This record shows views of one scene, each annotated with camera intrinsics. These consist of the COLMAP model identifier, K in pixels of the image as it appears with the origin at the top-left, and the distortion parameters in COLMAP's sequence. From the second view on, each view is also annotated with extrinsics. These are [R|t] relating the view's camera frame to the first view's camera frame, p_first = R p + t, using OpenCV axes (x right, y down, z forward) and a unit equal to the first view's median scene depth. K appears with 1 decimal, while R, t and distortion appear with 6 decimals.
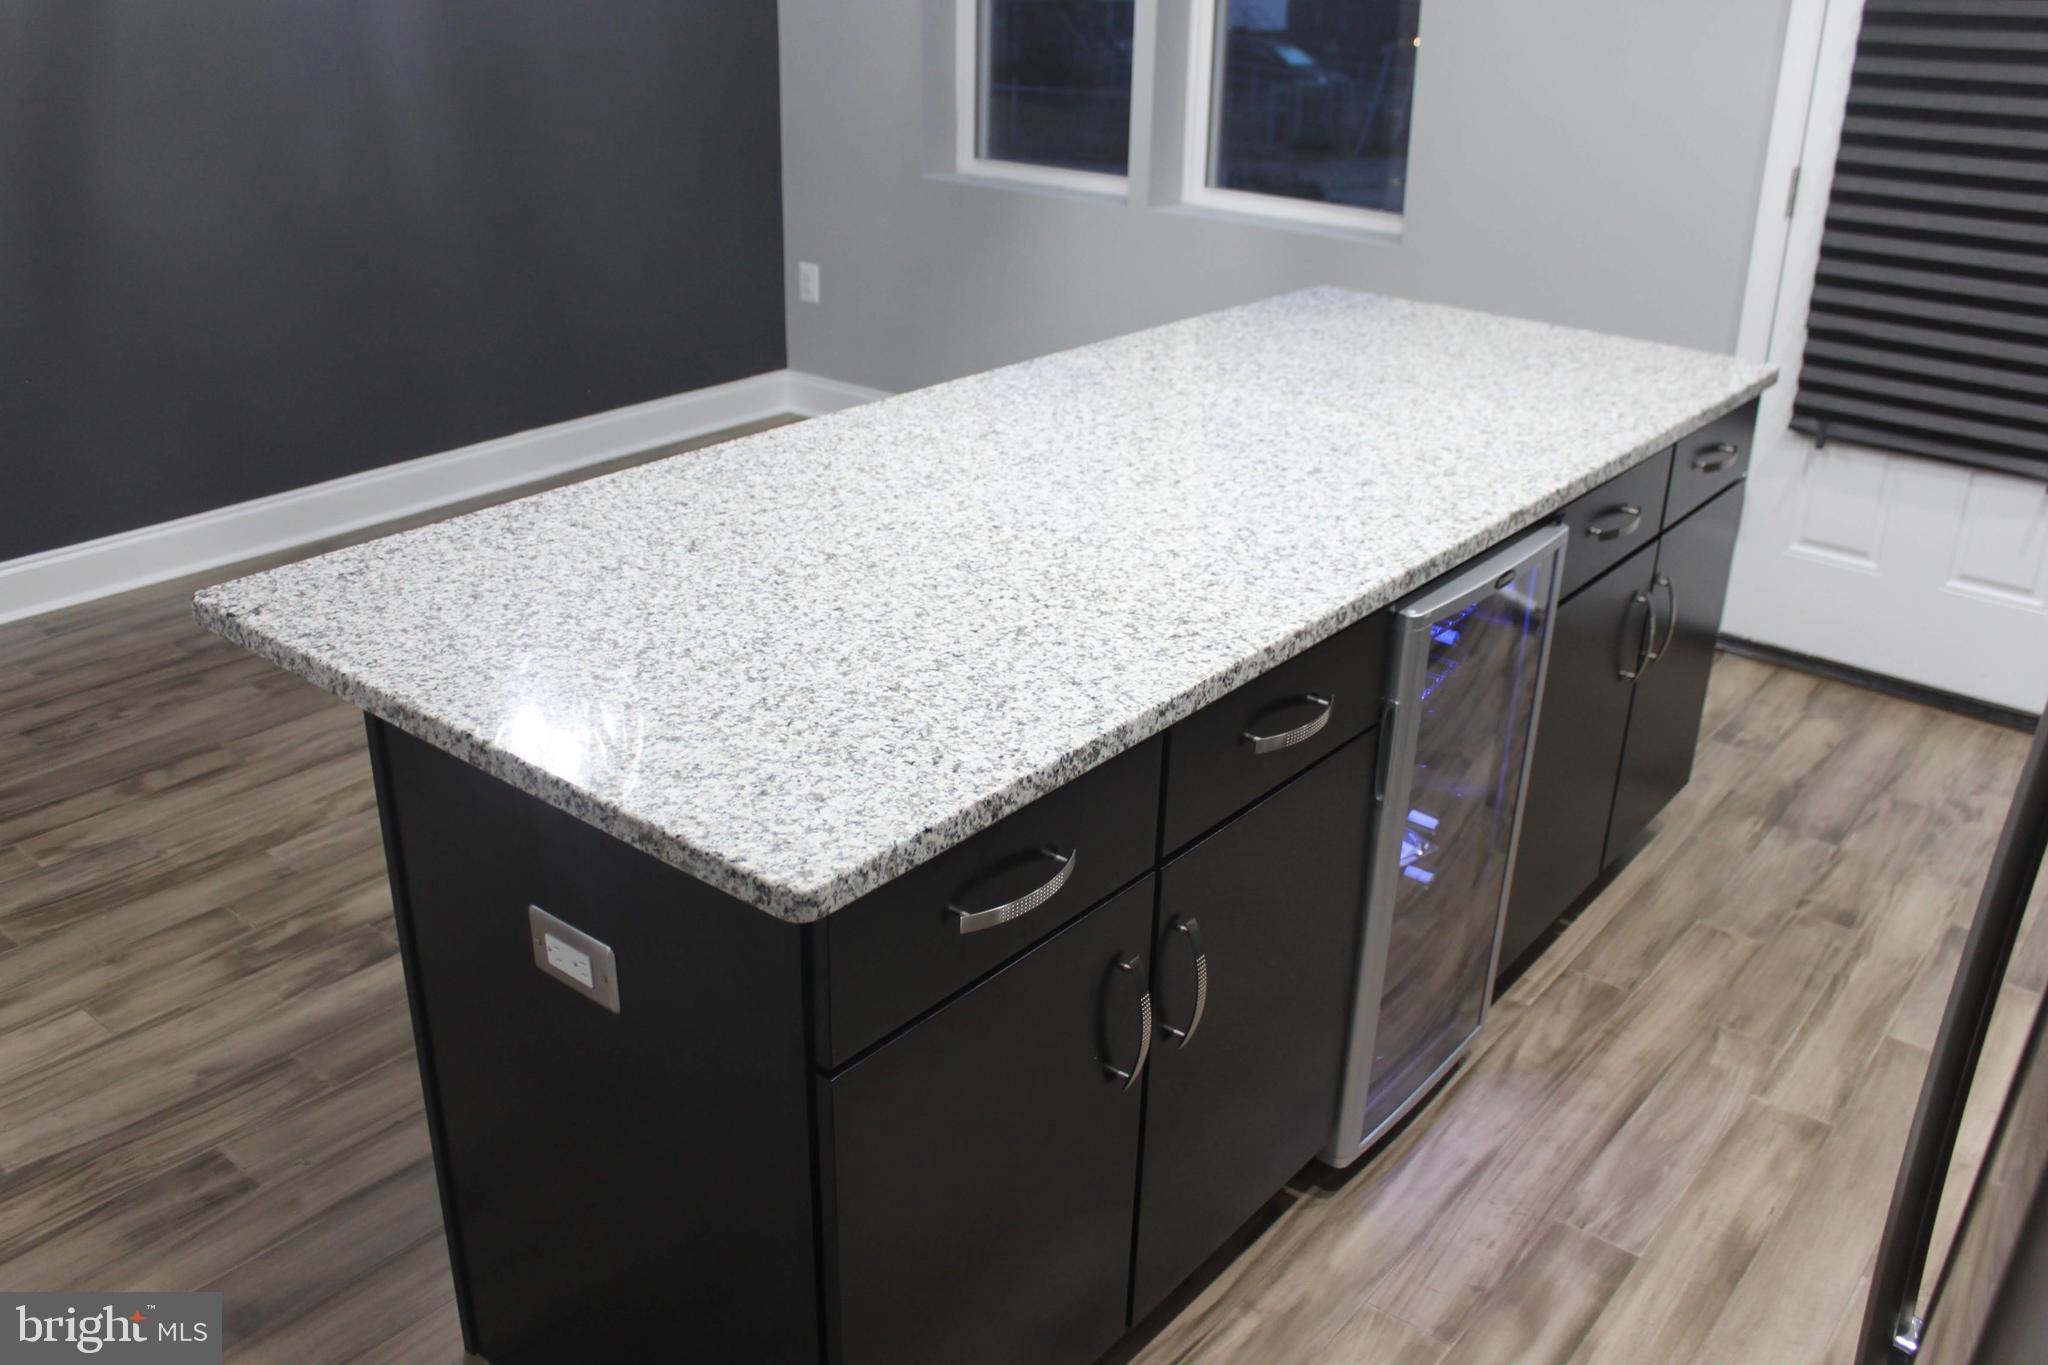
lens RADIAL K [[1763.0, 0, 1031.4], [0, 1763.0, 690.7], [0, 0, 1]] dist [-0.153038, 0.117001]
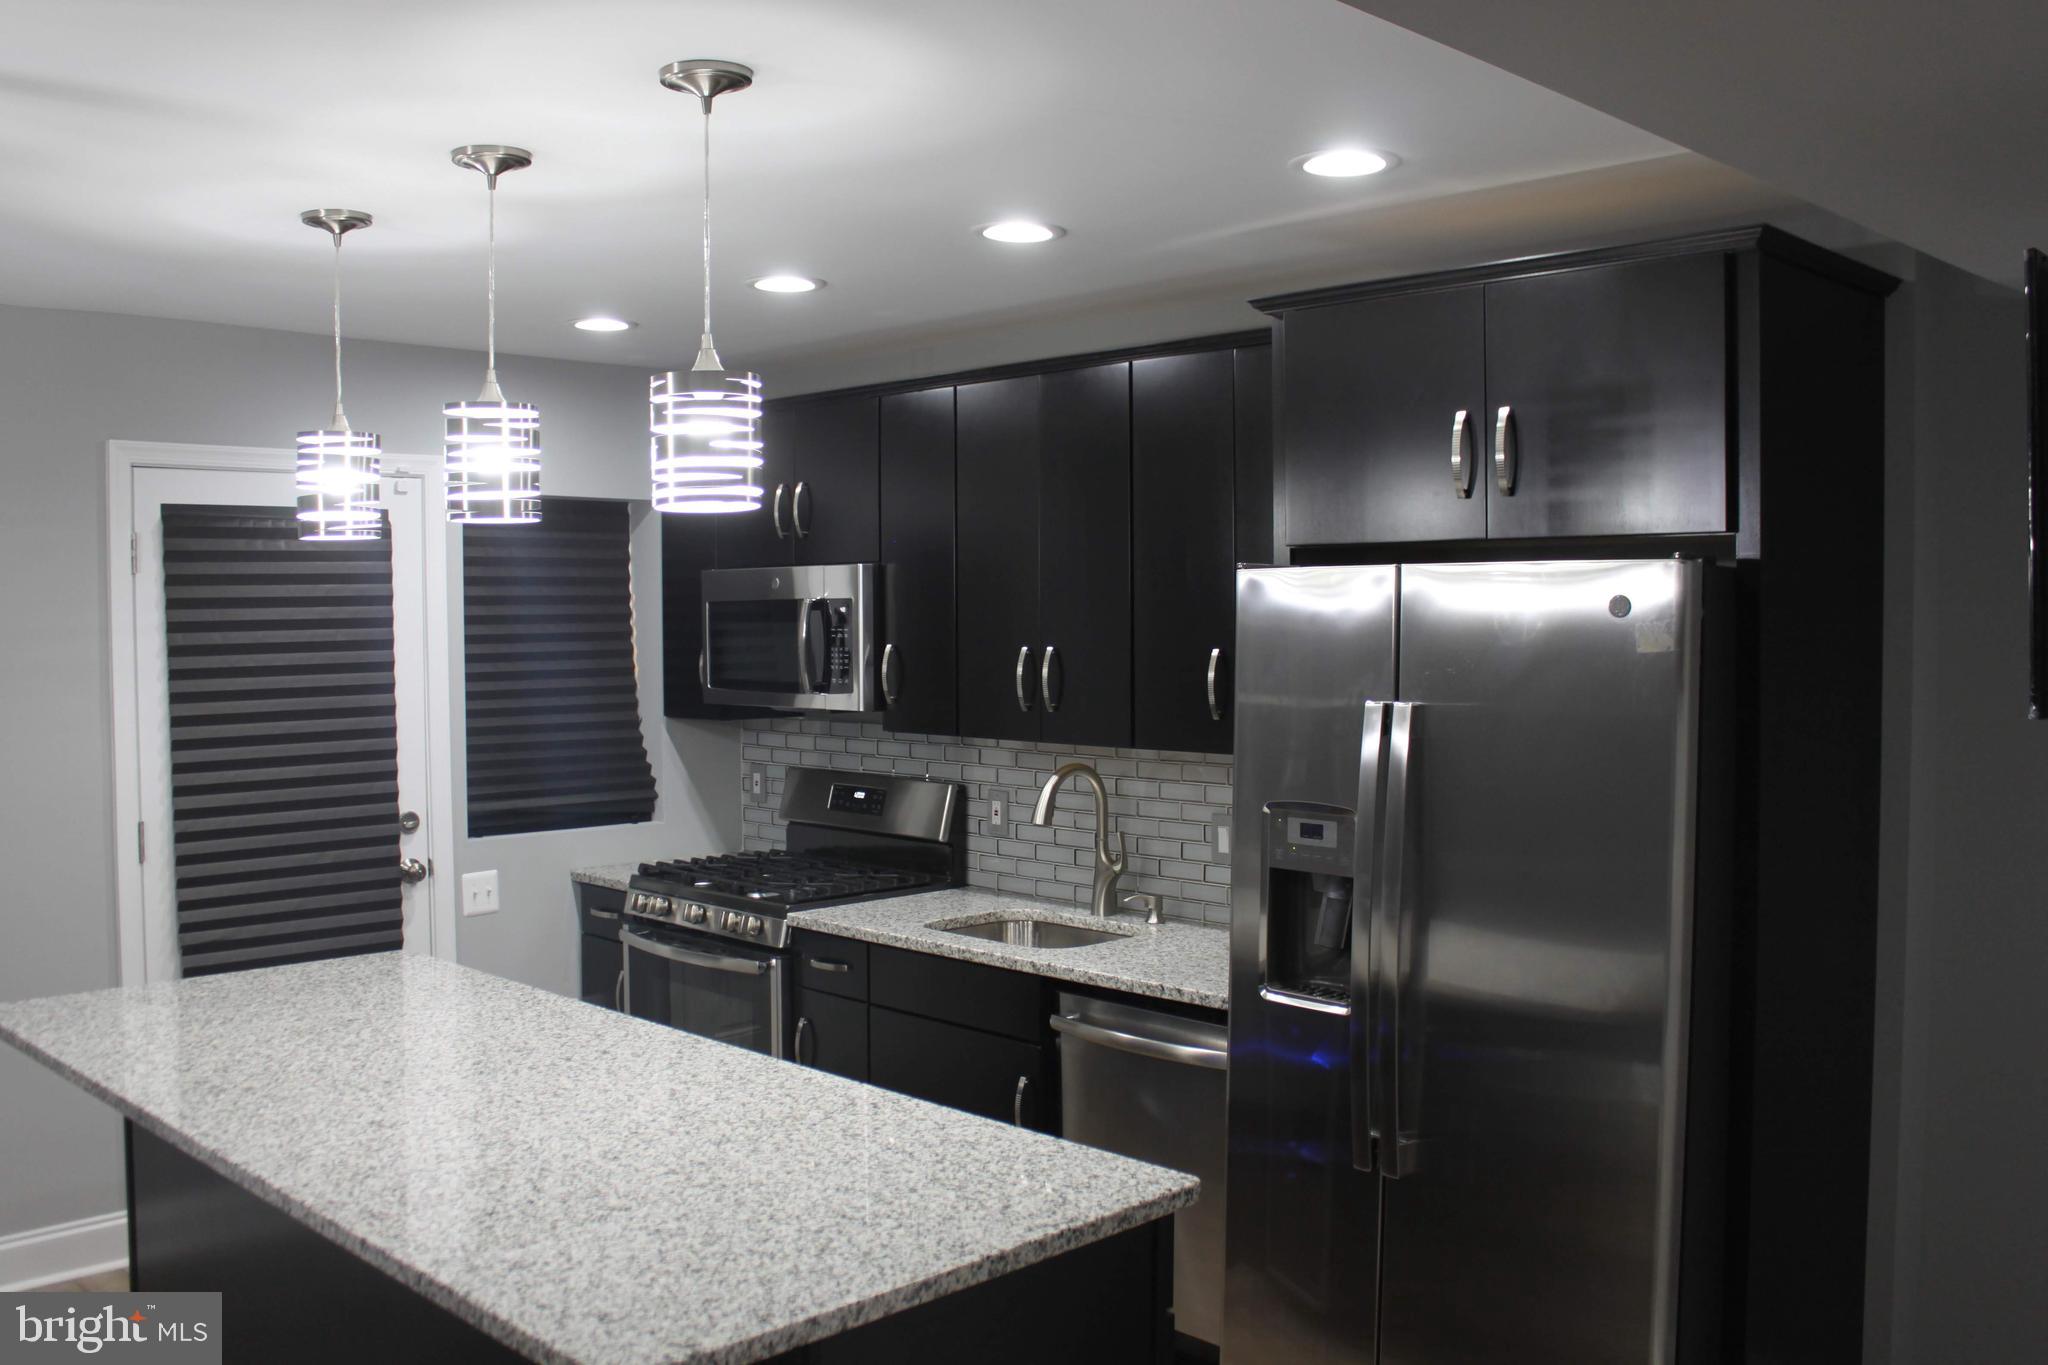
lens RADIAL K [[1809.1, 0, 1036.6], [0, 1809.1, 682.1], [0, 0, 1]] dist [-0.153732, 0.136828]
pose [[0.104387, -0.062125, 0.992595, -1.169217], [0.406133, 0.913699, 0.014476, -0.272932], [-0.907832, 0.401614, 0.120609, 0.420368]]
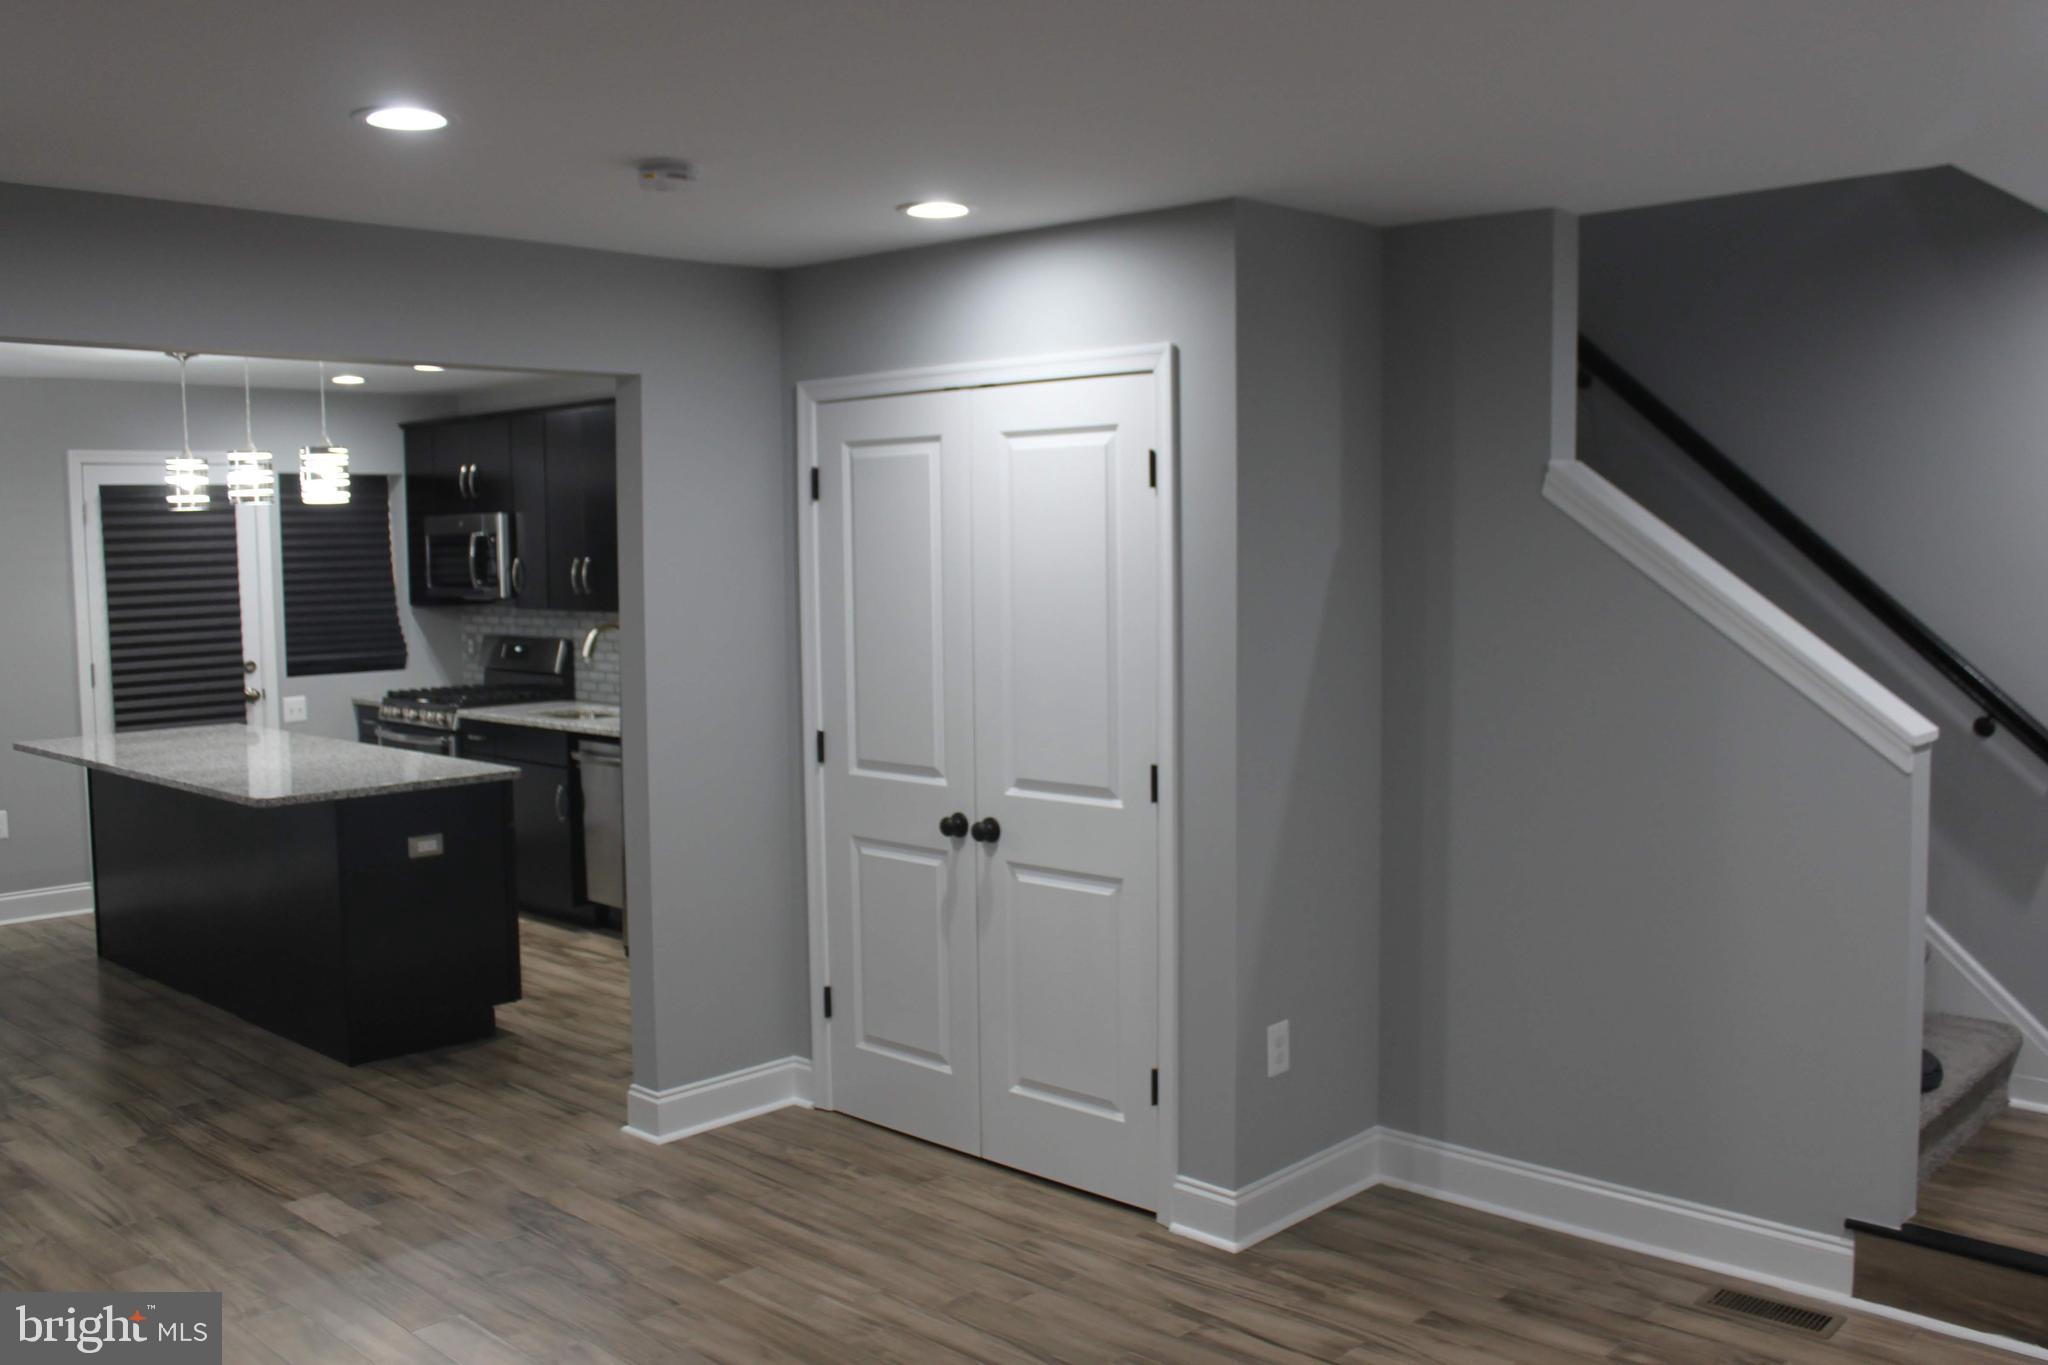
lens RADIAL K [[1809.1, 0, 1035.9], [0, 1809.1, 683.6], [0, 0, 1]] dist [-0.153732, 0.136828]
pose [[0.073862, -0.106323, 0.991584, -2.742732], [0.413567, 0.908037, 0.066559, 0.091737], [-0.907473, 0.405171, 0.111041, -0.497002]]
